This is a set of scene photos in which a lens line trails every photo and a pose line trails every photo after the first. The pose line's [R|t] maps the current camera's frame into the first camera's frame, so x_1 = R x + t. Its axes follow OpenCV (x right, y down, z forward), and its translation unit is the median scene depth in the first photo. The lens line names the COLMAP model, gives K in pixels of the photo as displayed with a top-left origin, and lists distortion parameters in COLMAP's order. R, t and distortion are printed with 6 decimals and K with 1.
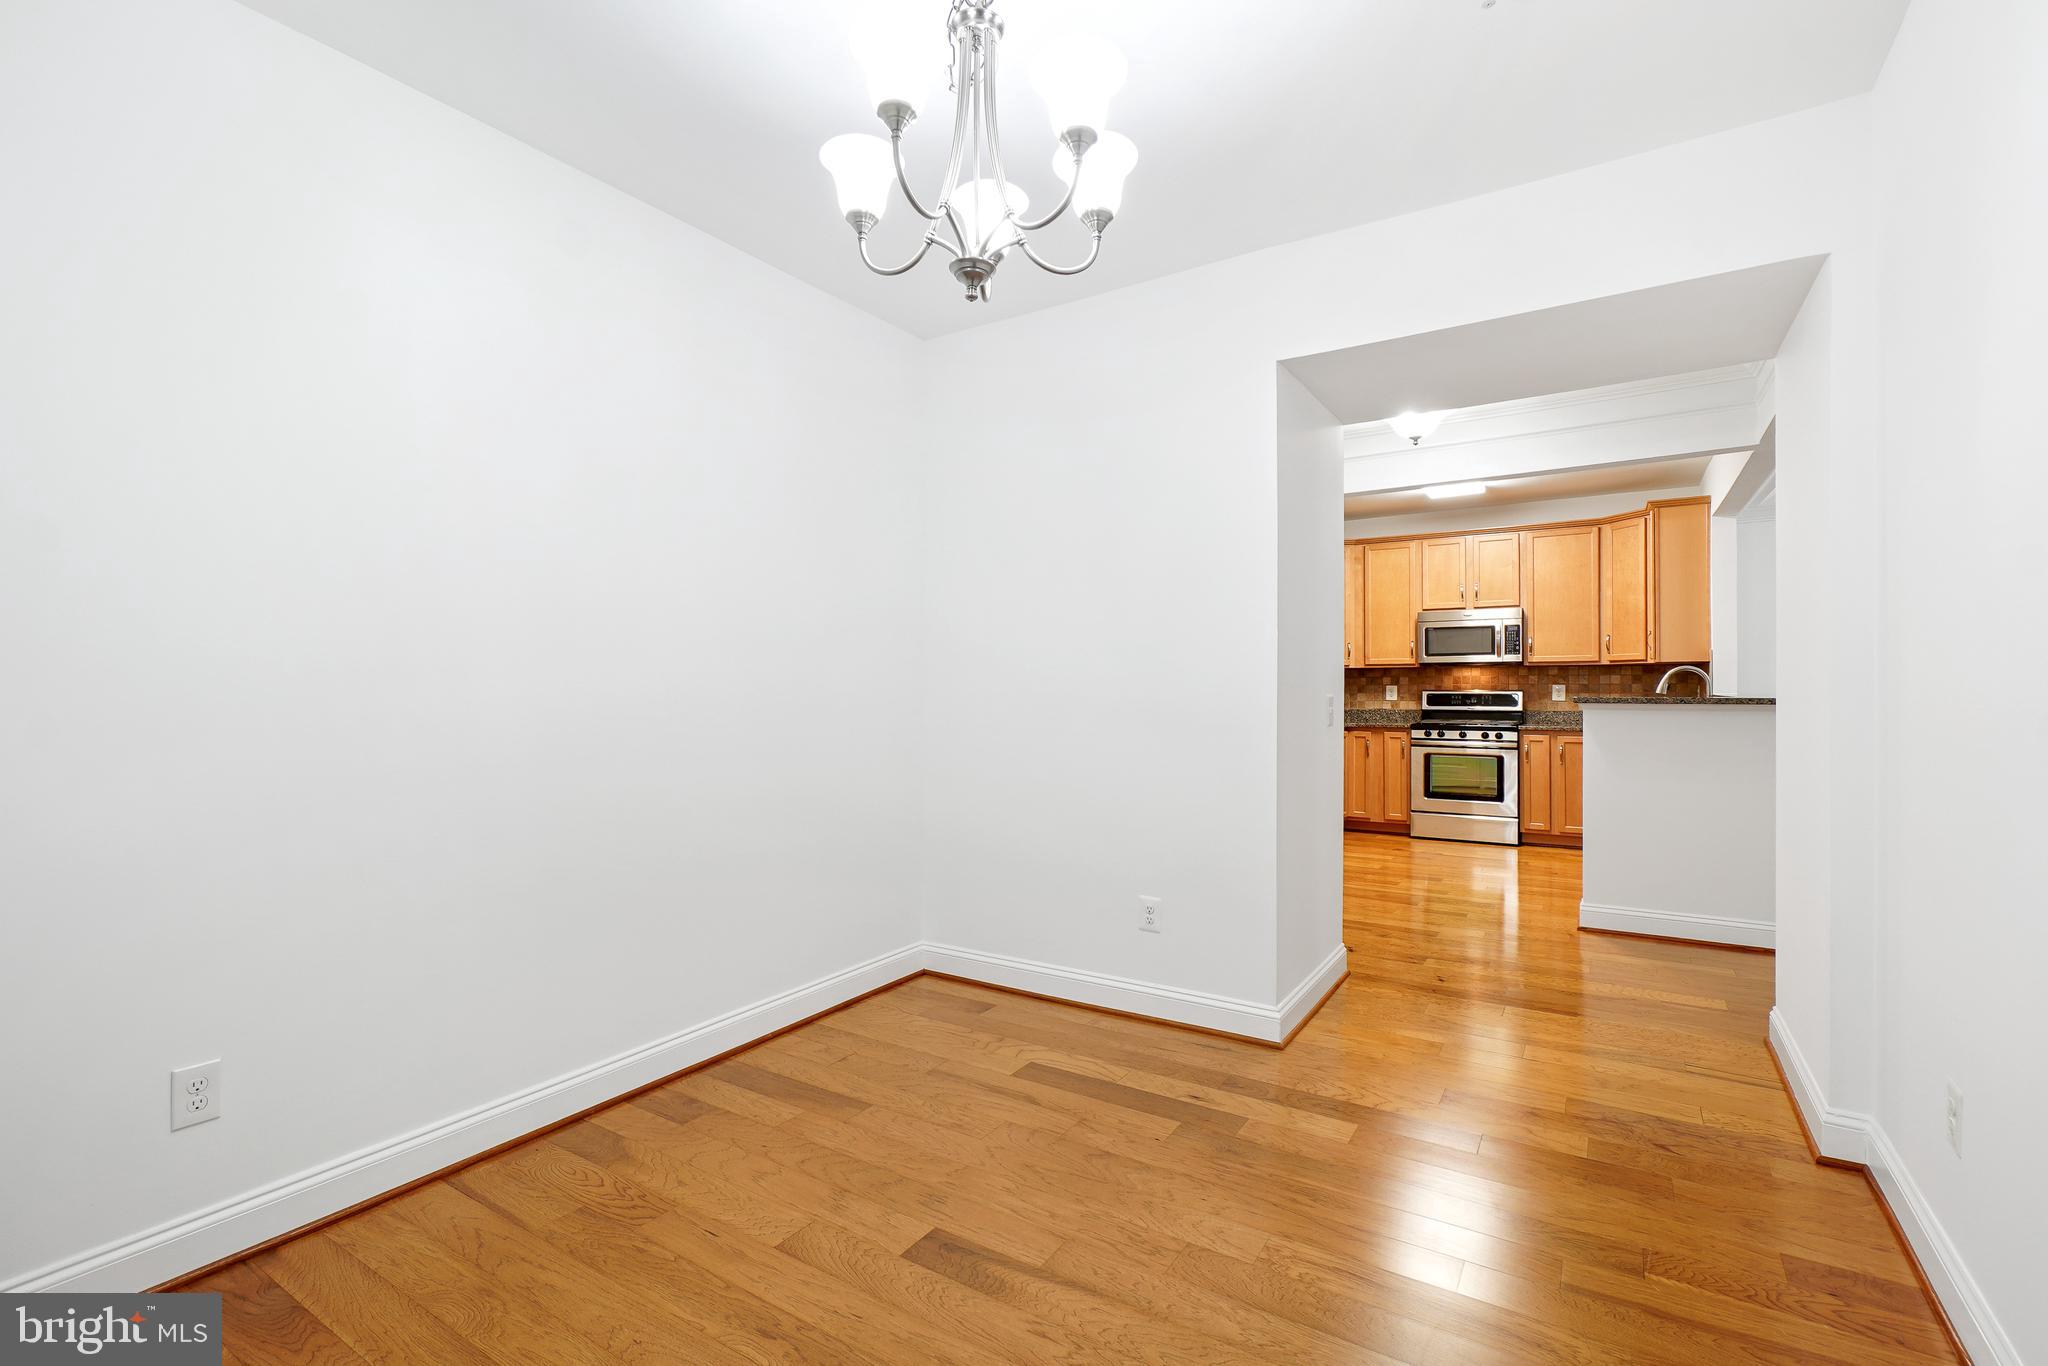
lens RADIAL K [[905.1, 0, 1022.8], [0, 905.1, 689.9], [0, 0, 1]] dist [-0.014440, -0.000219]
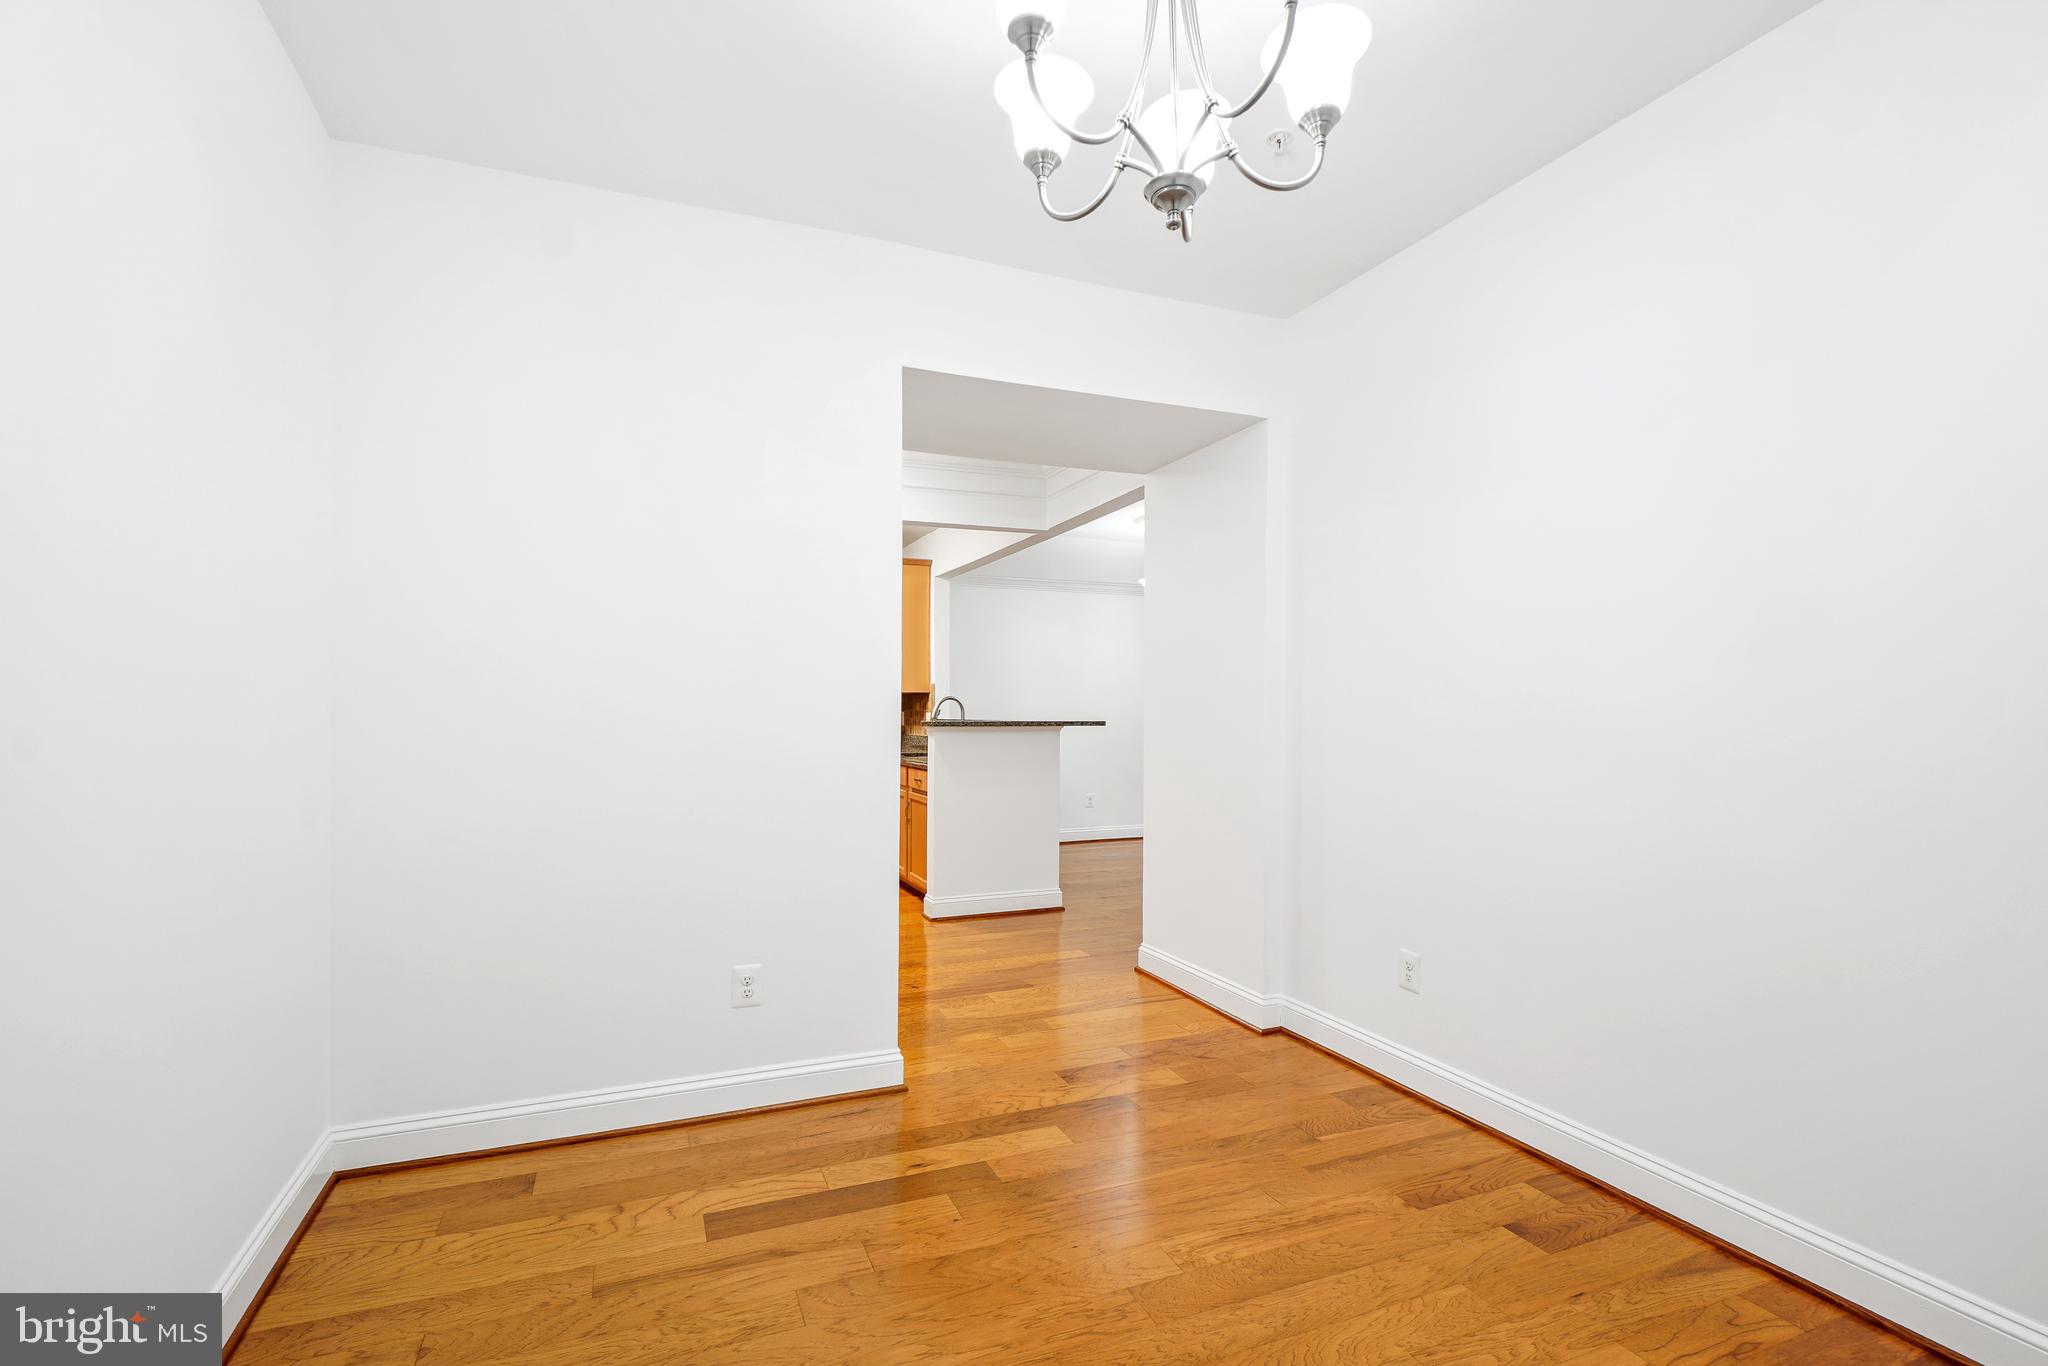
lens RADIAL K [[926.6, 0, 983.6], [0, 926.6, 714.0], [0, 0, 1]] dist [-0.011685, 0.000001]
pose [[0.589002, -0.002353, 0.808128, -0.198774], [0.006455, 0.999978, -0.001793, 0.000475], [-0.808106, 0.006273, 0.589004, 0.153002]]
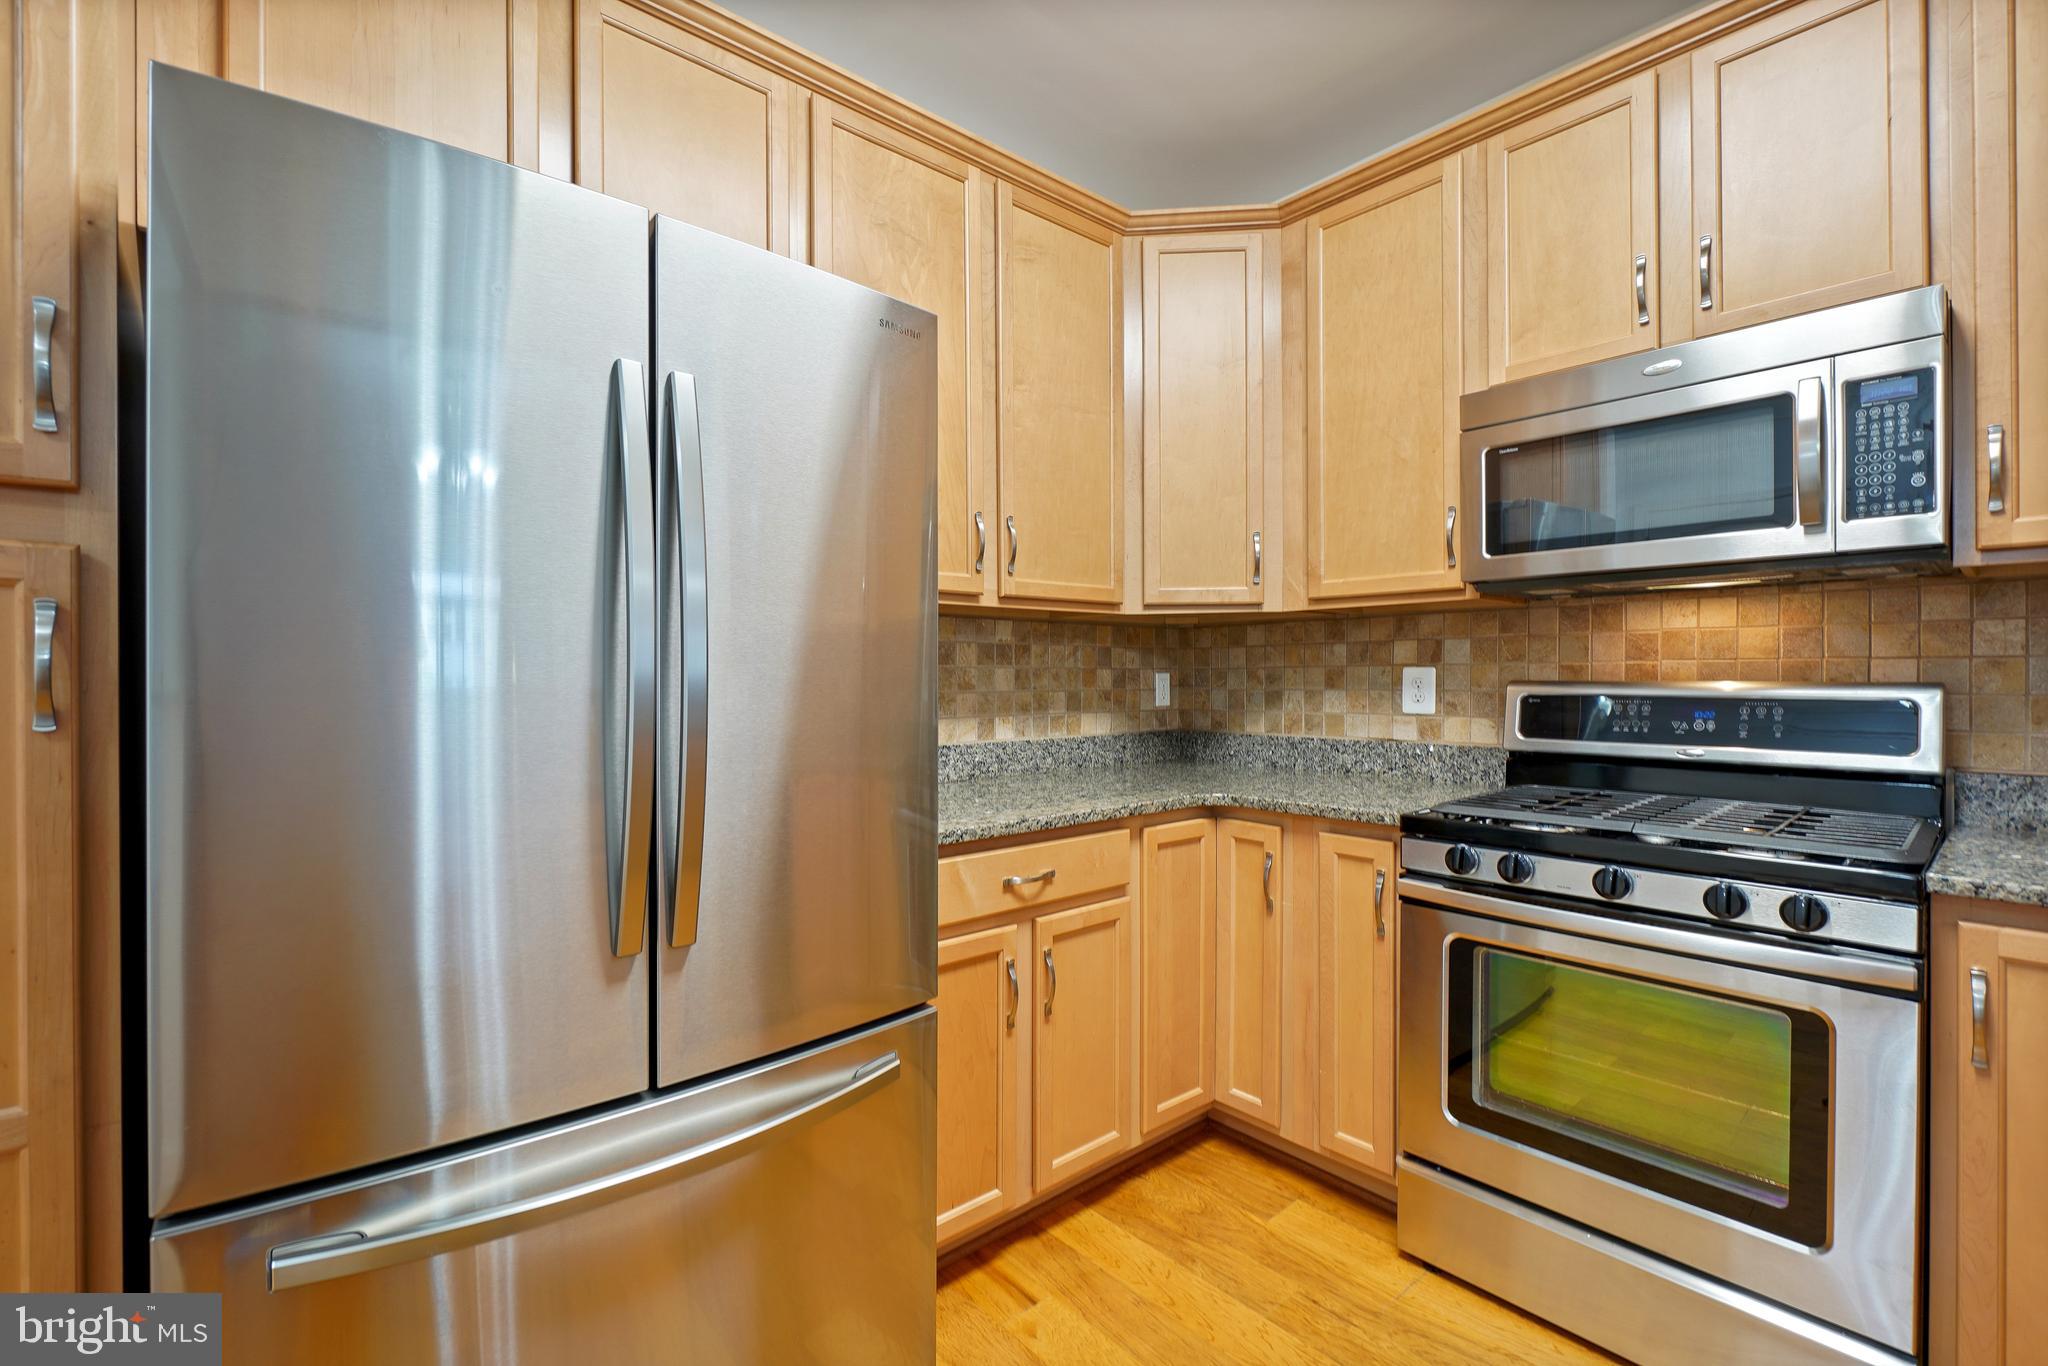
lens RADIAL K [[889.2, 0, 1023.8], [0, 889.2, 679.3], [0, 0, 1]] dist [-0.009660, -0.000559]
pose [[0.960890, 0.003579, -0.276907, 0.406788], [-0.003982, 0.999992, -0.000892, 0.000447], [0.276901, 0.001960, 0.960896, 0.747620]]
